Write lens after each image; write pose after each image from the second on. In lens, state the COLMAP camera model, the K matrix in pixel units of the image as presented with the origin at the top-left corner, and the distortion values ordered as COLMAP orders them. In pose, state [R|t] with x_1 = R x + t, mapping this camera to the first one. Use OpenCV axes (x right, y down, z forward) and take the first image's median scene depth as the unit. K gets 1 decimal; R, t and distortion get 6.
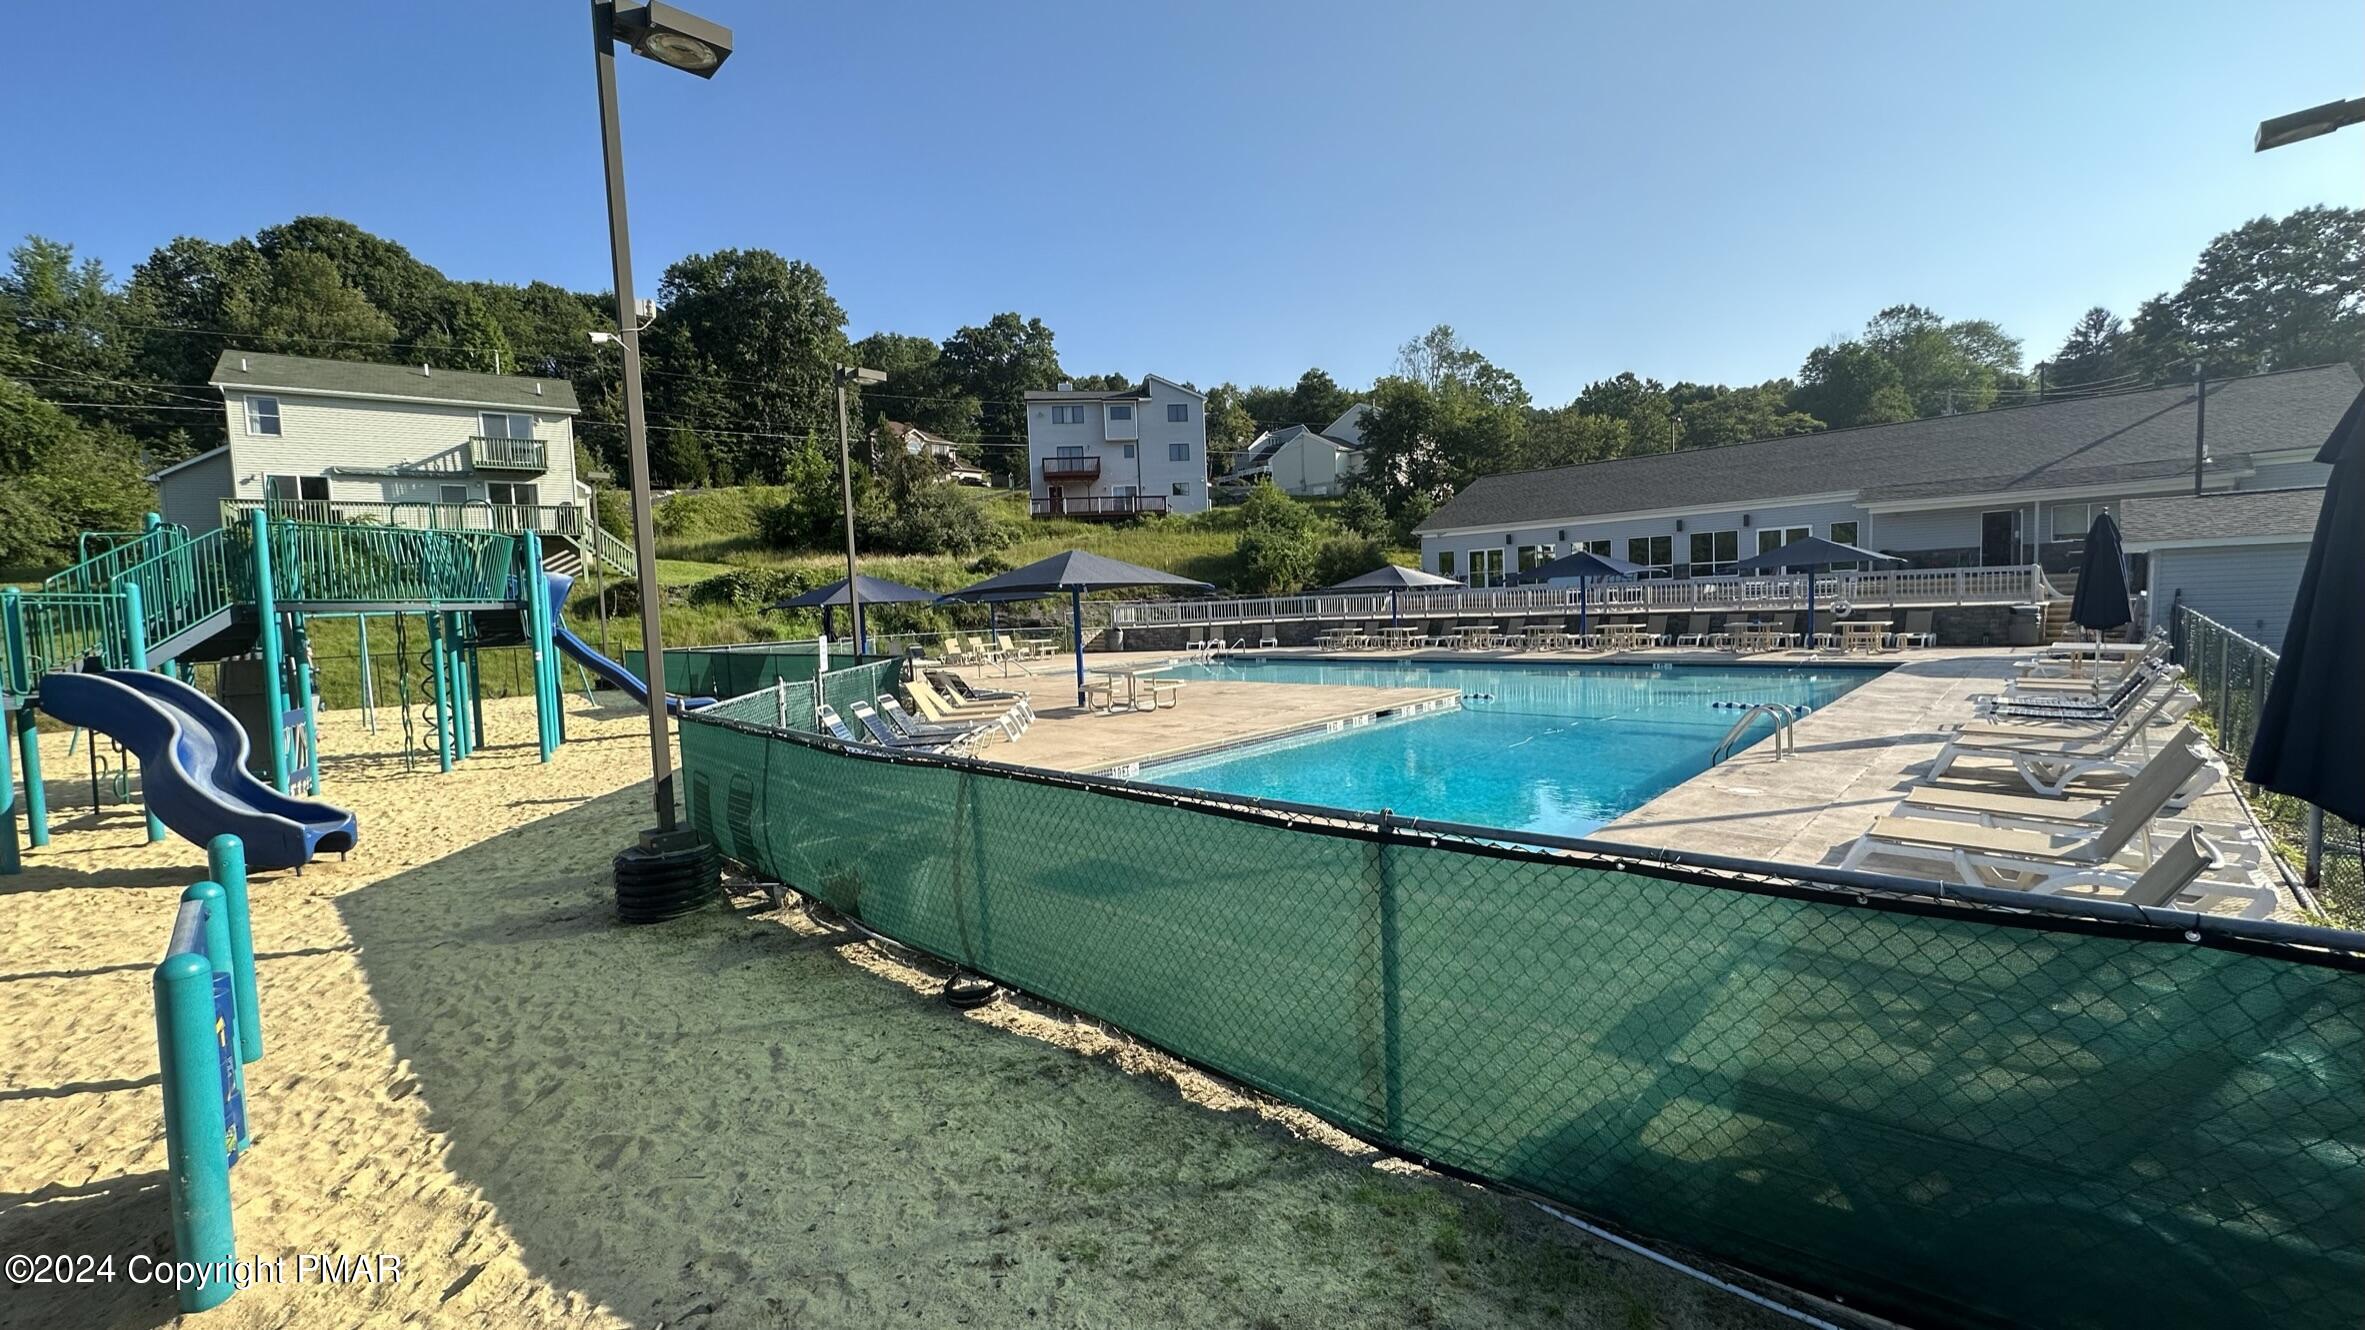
lens RADIAL K [[945.3, 0, 1184.6], [0, 945.3, 664.0], [0, 0, 1]] dist [-0.000239, 0.000524]
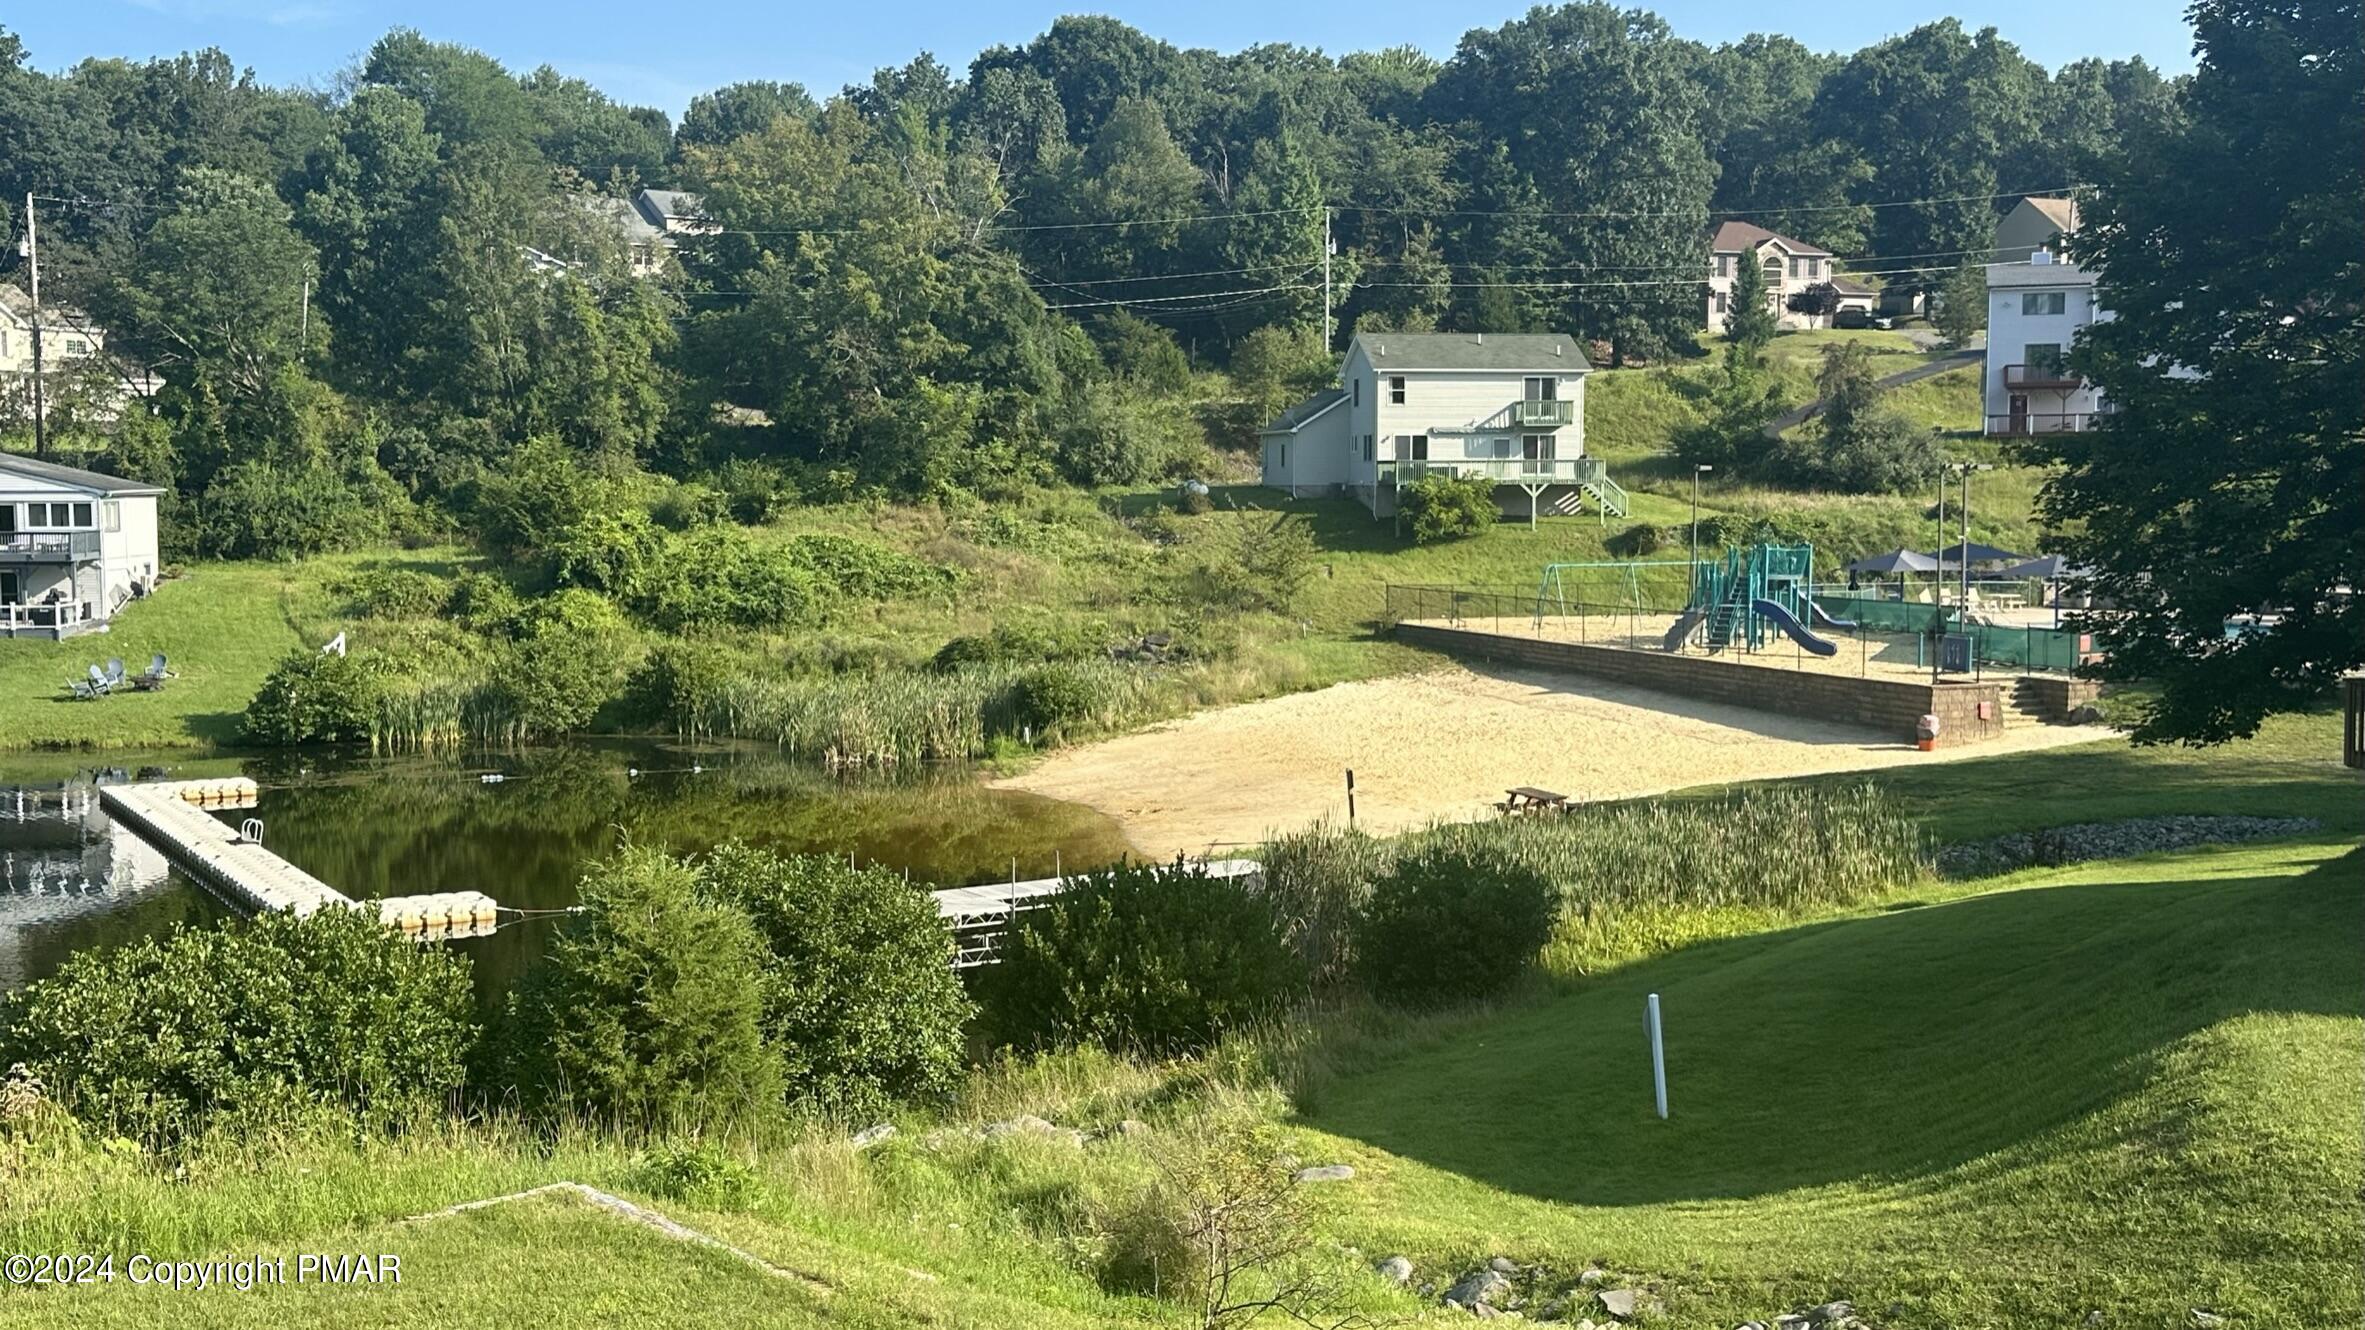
lens RADIAL K [[2507.6, 0, 1183.9], [0, 2507.6, 668.7], [0, 0, 1]] dist [0.128332, 0.003073]
pose [[0.913371, 0.071062, -0.400879, 0.118491], [-0.062138, 0.997445, 0.035237, 0.011754], [0.402359, -0.007275, 0.915453, -1.528730]]
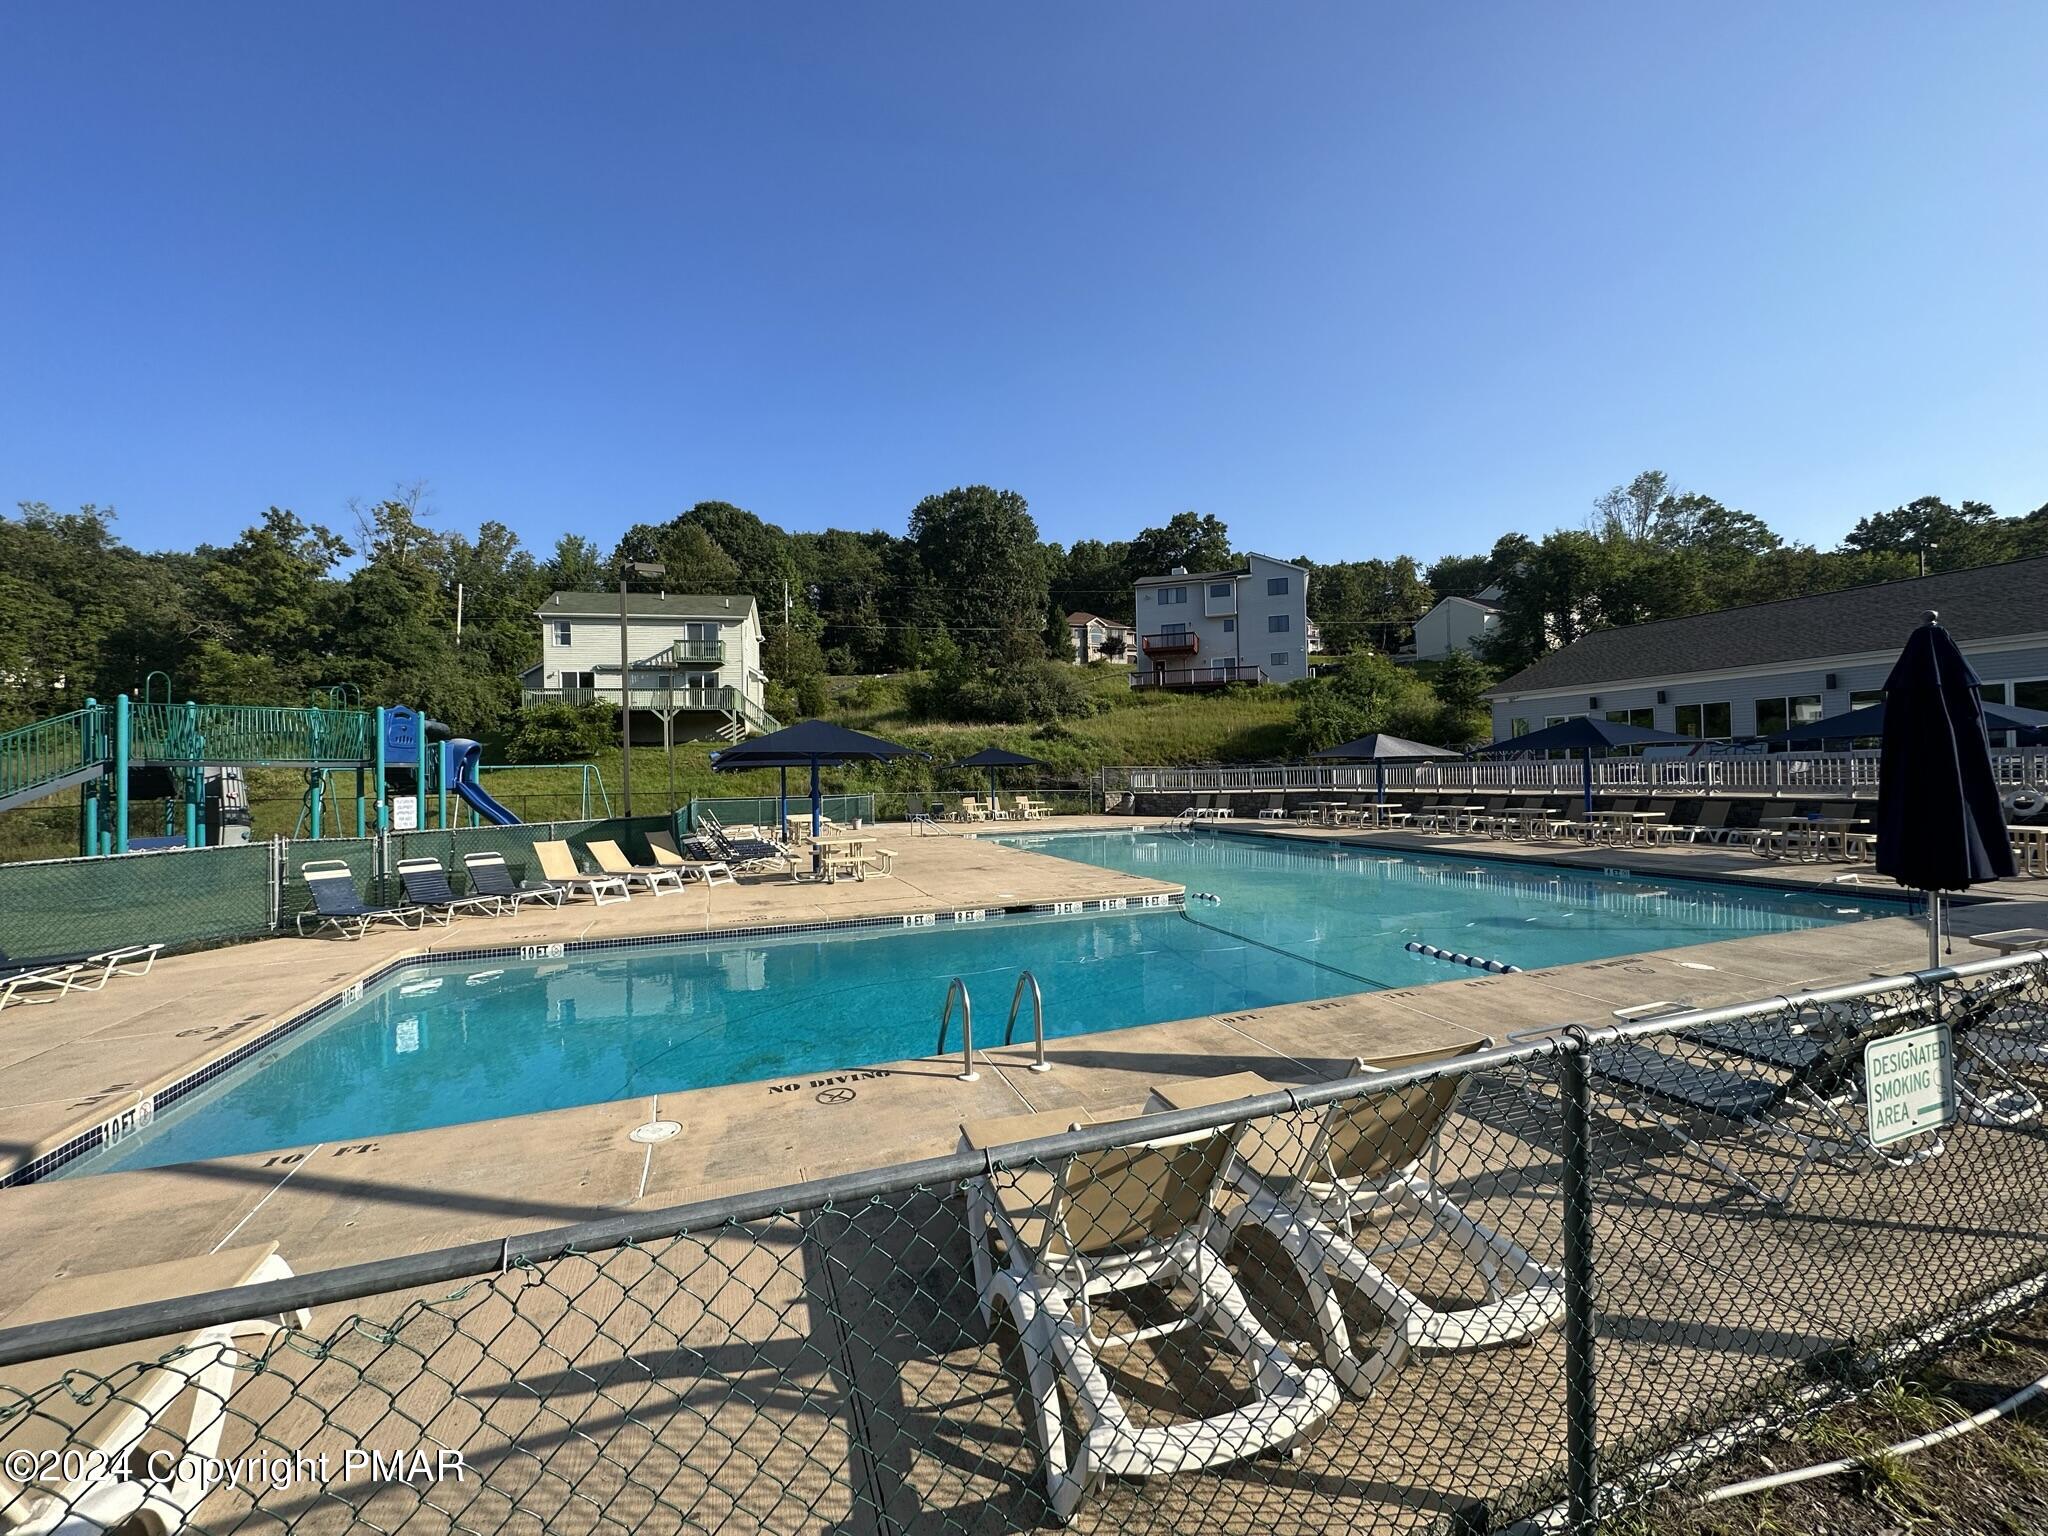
lens RADIAL K [[815.7, 0, 1026.7], [0, 815.7, 771.1], [0, 0, 1]] dist [0.000545, -0.000098]
pose [[0.901927, 0.022010, -0.431327, 0.169401], [-0.046061, 0.997907, -0.045394, -0.012353], [0.429425, 0.060810, 0.901053, 0.107681]]
